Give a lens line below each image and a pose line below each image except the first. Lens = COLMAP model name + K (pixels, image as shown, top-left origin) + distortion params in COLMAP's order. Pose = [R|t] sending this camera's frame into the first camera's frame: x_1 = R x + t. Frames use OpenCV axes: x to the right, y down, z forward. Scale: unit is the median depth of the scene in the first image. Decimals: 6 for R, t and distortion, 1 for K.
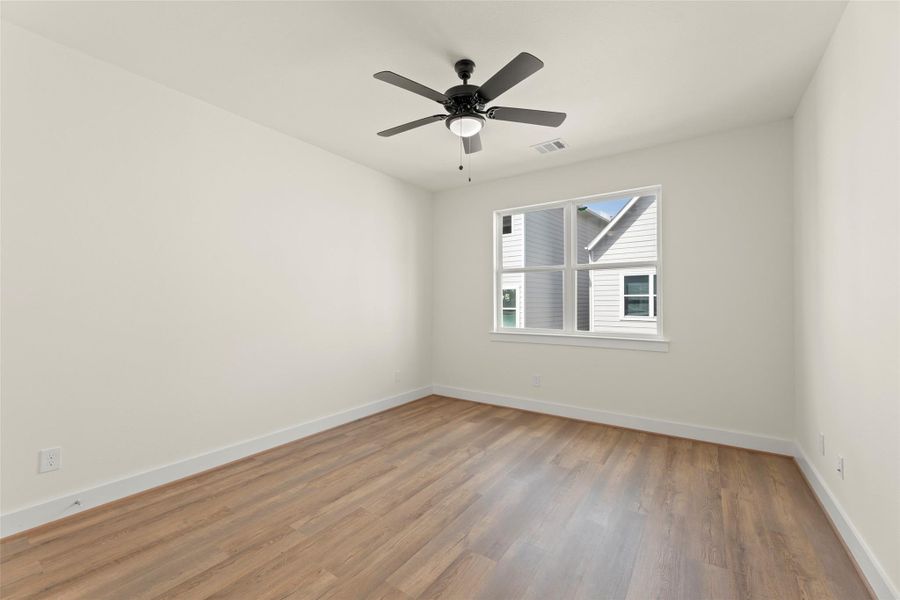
lens RADIAL K [[369.8, 0, 449.5], [0, 369.8, 301.7], [0, 0, 1]] dist [0.002917, 0.000228]
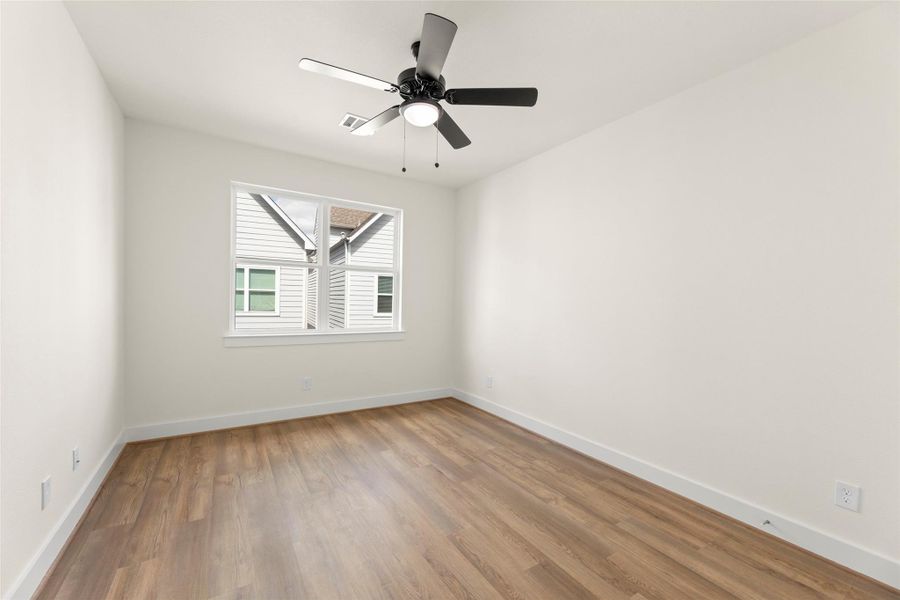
lens RADIAL K [[369.8, 0, 449.9], [0, 369.8, 301.2], [0, 0, 1]] dist [0.002917, 0.000228]
pose [[0.397603, 0.007179, 0.917529, -0.503495], [-0.023004, 0.999733, 0.002147, -0.004989], [-0.917269, -0.021960, 0.397662, 0.316483]]
